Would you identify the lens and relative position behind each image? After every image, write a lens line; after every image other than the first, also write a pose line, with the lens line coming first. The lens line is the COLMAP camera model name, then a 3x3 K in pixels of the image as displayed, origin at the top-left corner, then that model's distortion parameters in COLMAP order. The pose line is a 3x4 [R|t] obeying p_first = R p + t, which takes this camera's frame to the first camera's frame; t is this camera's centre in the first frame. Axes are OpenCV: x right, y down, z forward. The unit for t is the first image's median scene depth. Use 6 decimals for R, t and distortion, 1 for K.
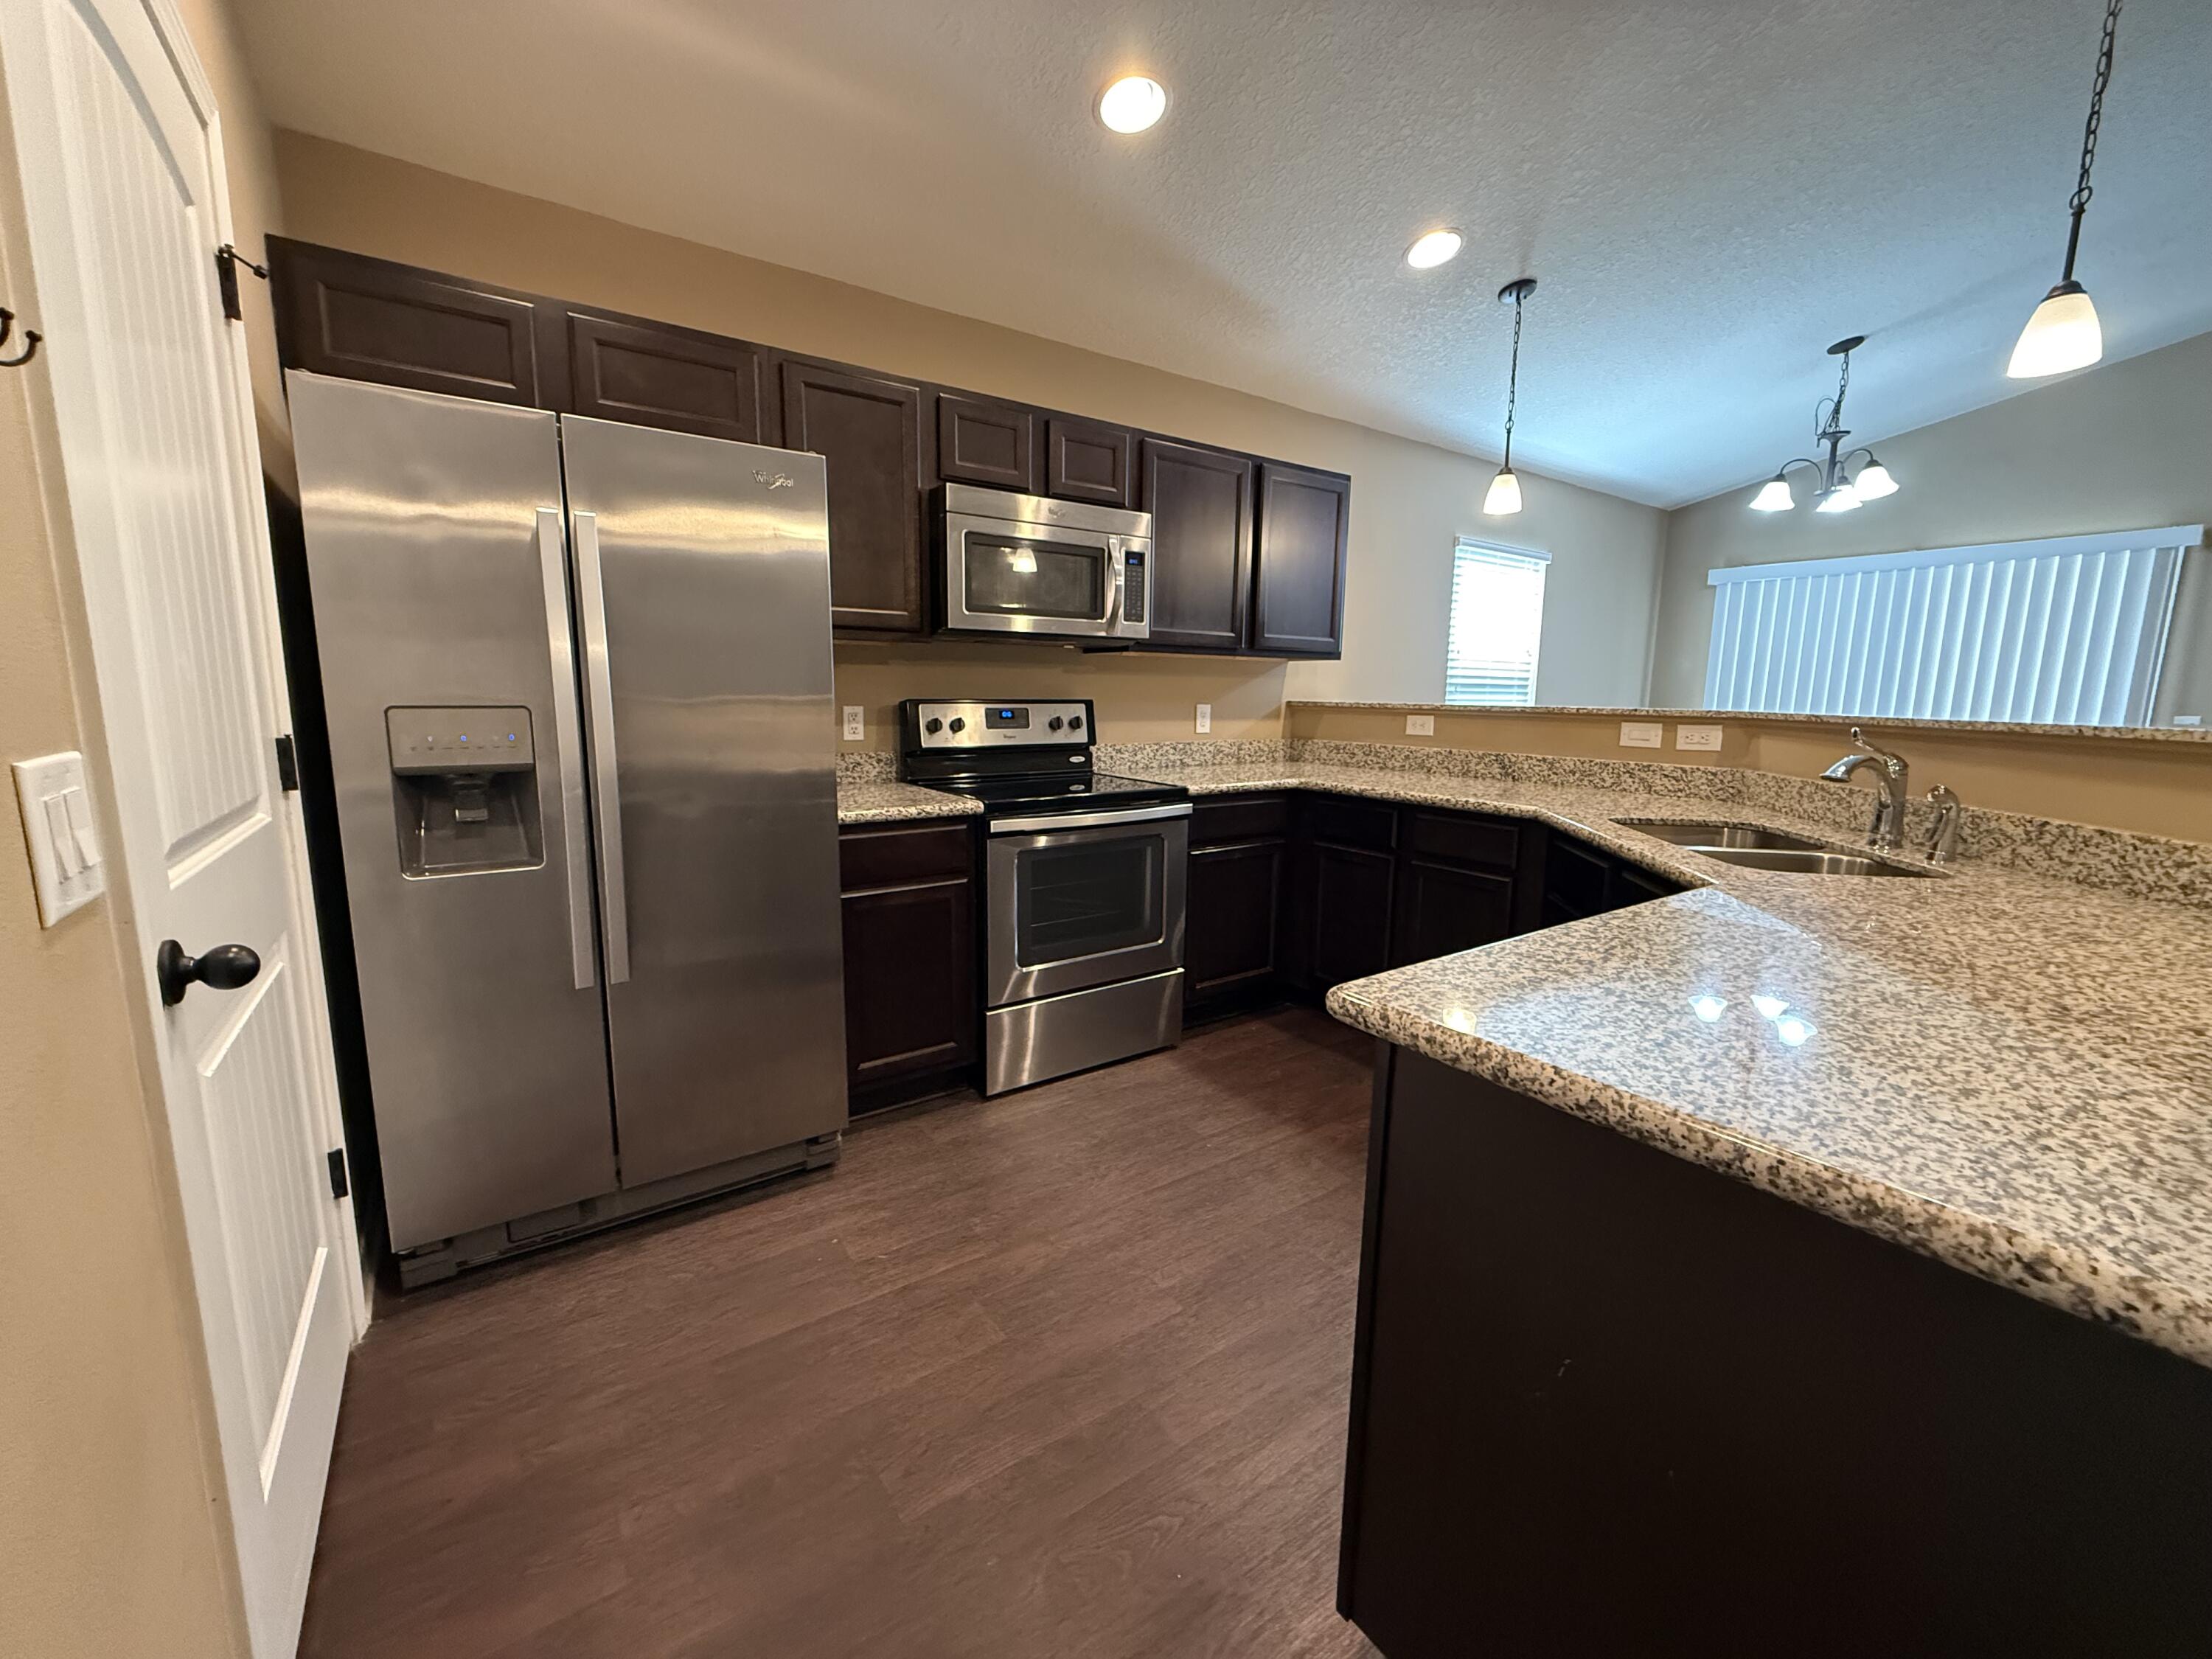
lens RADIAL K [[879.5, 0, 1098.7], [0, 879.5, 824.8], [0, 0, 1]] dist [0.000889, -0.000070]
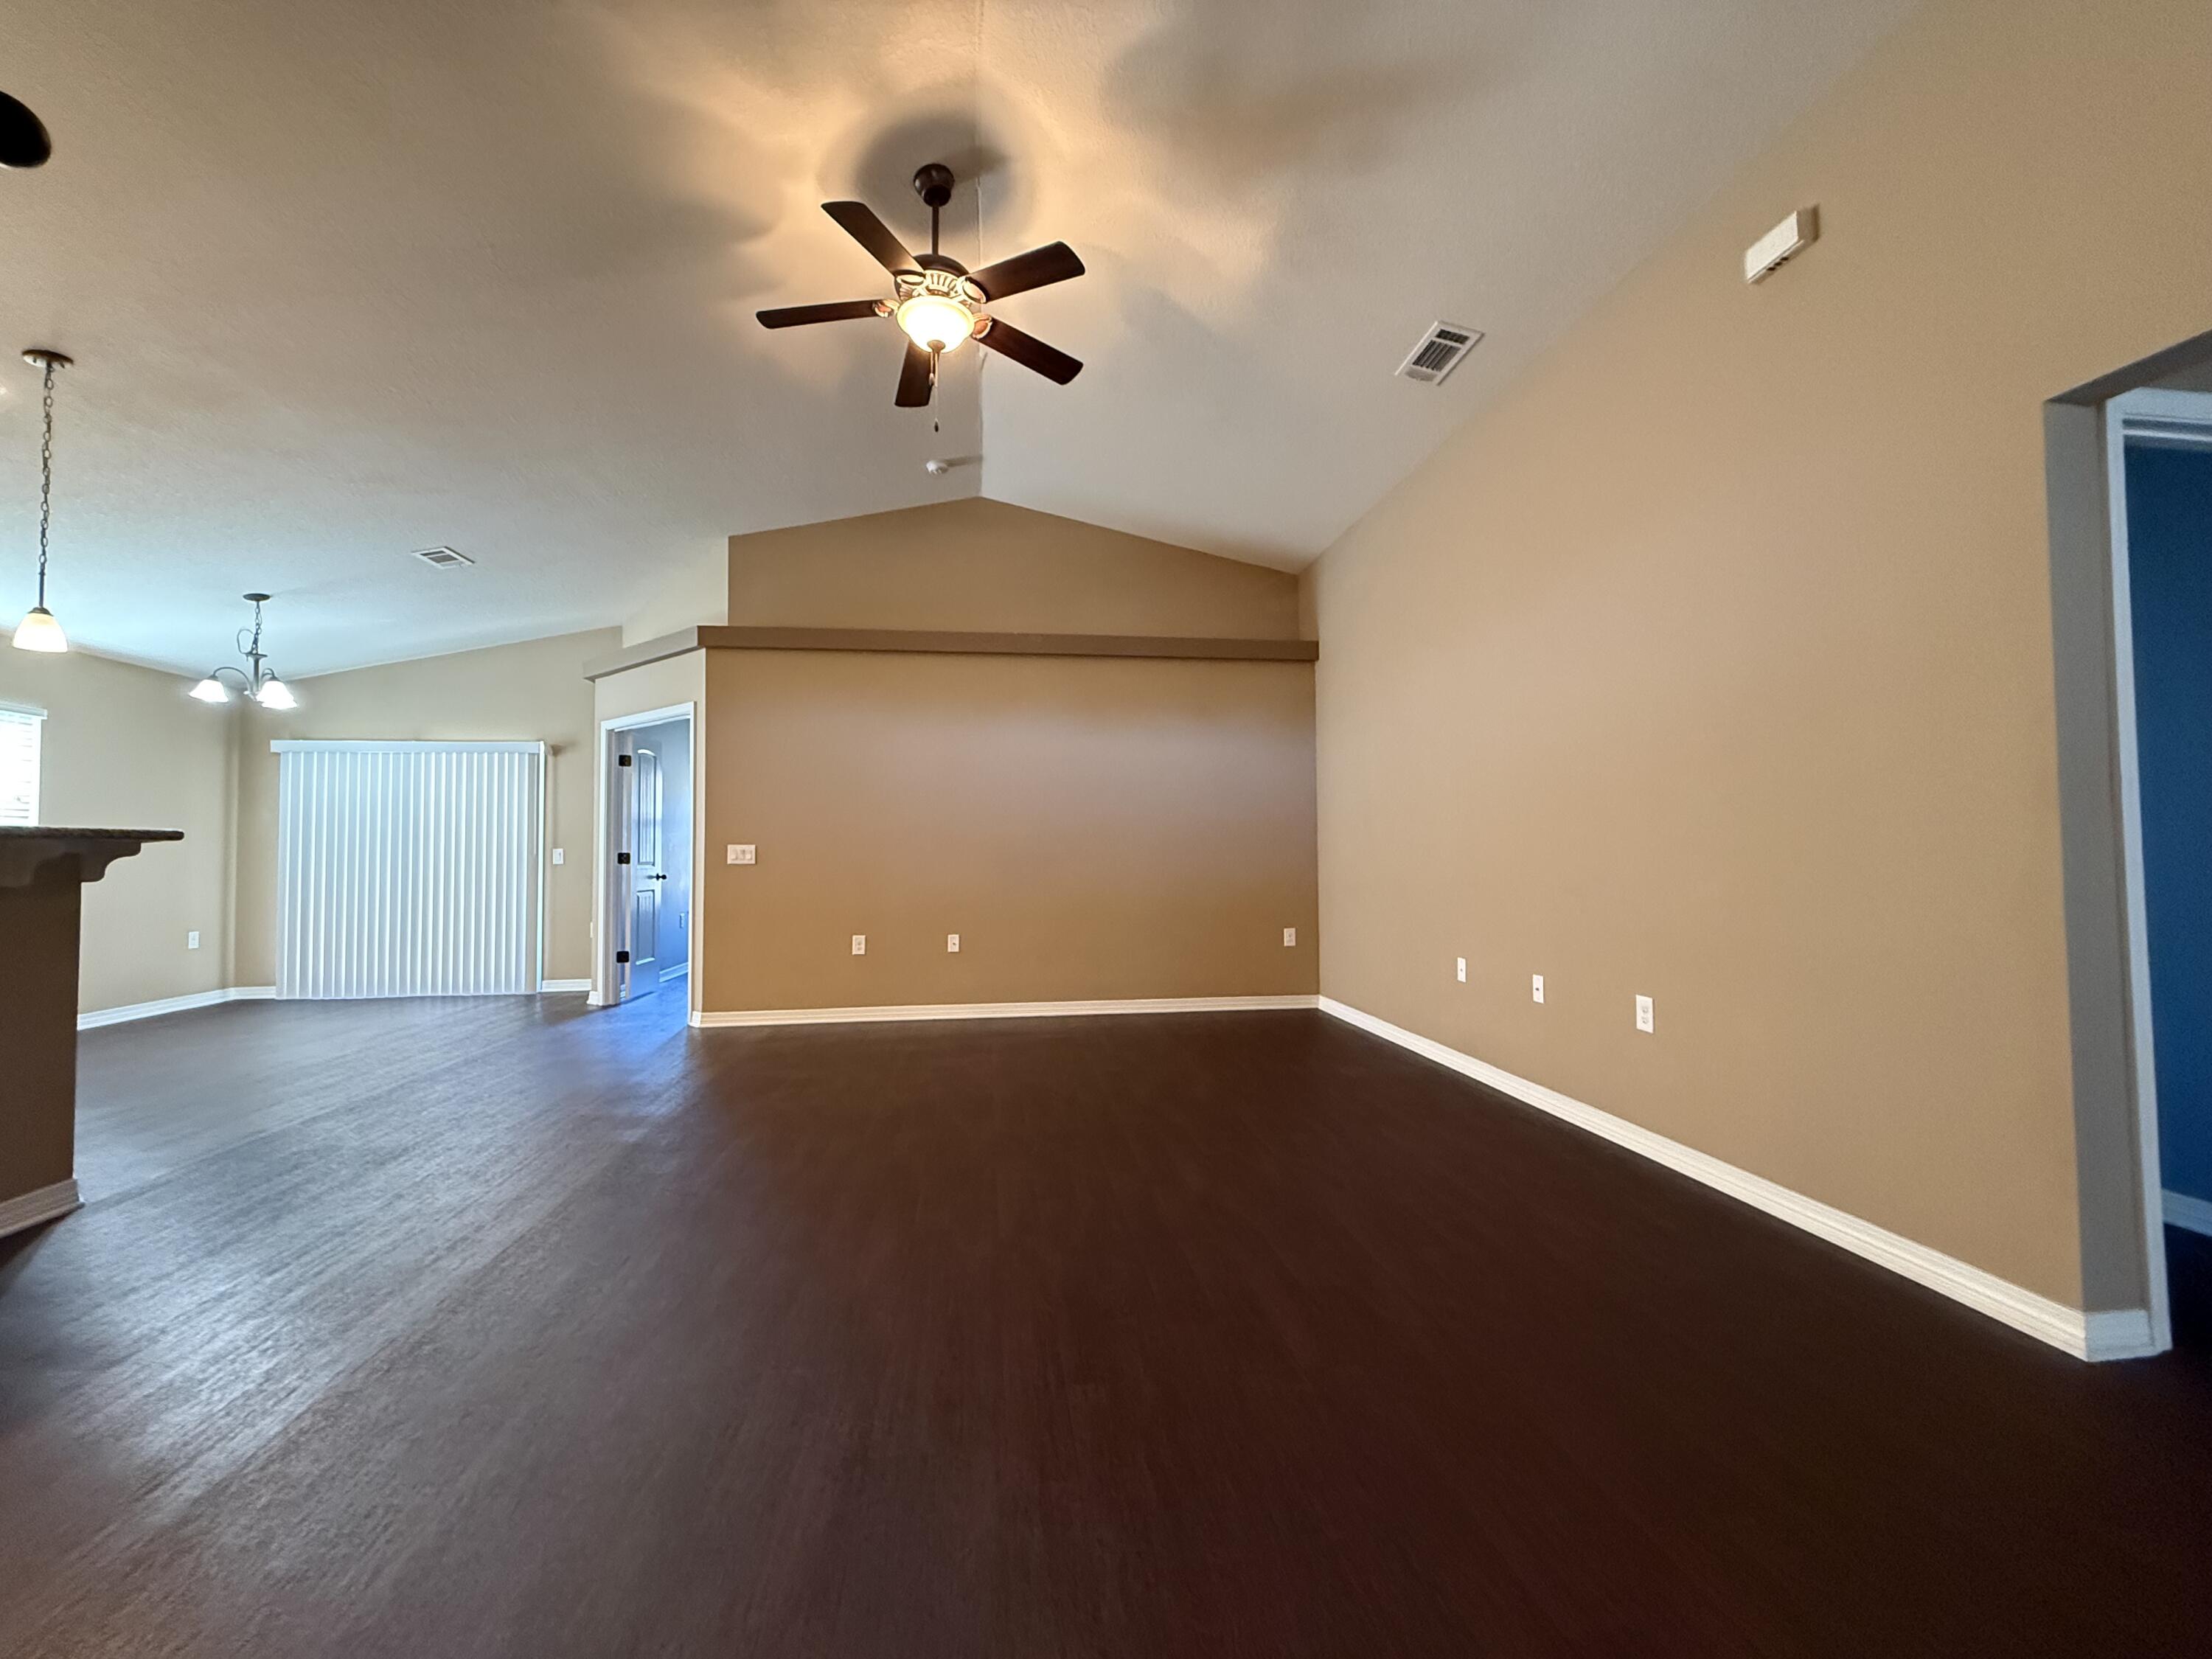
lens RADIAL K [[879.5, 0, 1098.7], [0, 879.5, 824.8], [0, 0, 1]] dist [0.000889, -0.000070]
pose [[0.463495, 0.014298, 0.885984, 0.270270], [0.148974, 0.984380, -0.093821, 0.213880], [-0.873487, 0.175474, 0.454125, -1.026839]]
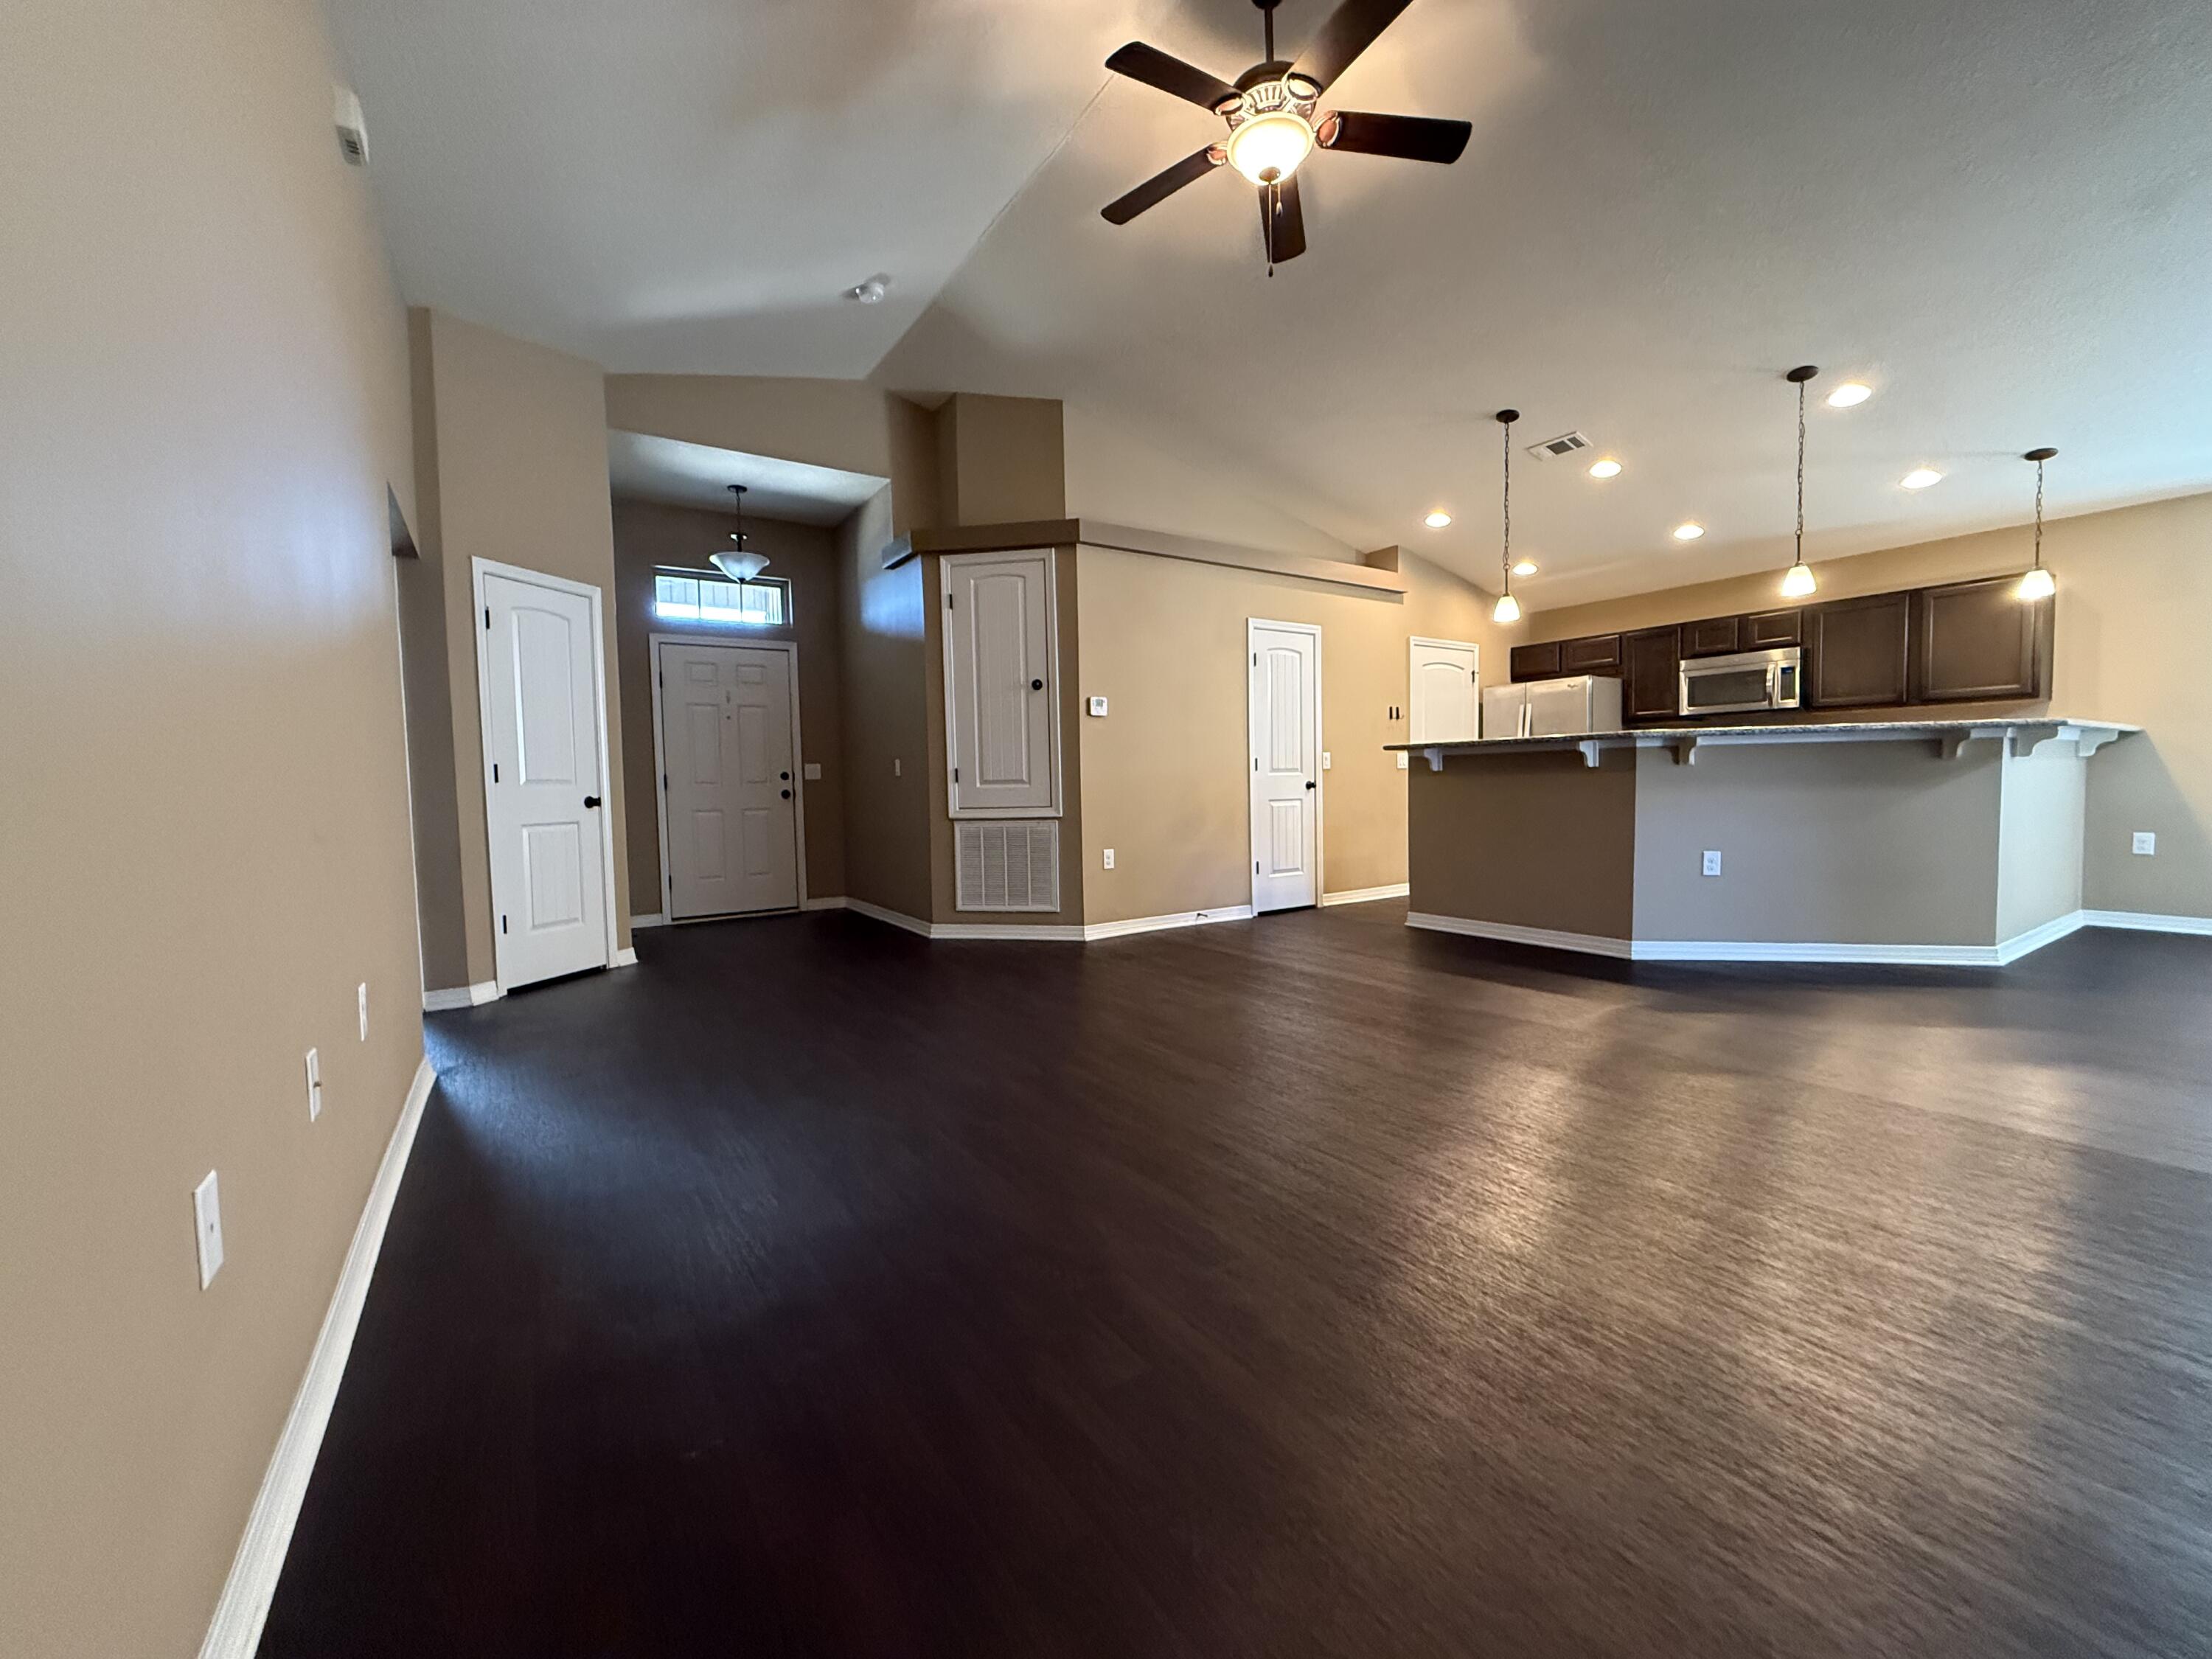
lens RADIAL K [[879.5, 0, 1098.7], [0, 879.5, 824.8], [0, 0, 1]] dist [0.000889, -0.000070]
pose [[-0.028792, 0.036645, -0.998913, 2.174620], [-0.133221, 0.990272, 0.040168, 0.191847], [0.990668, 0.134233, -0.023630, -0.511439]]
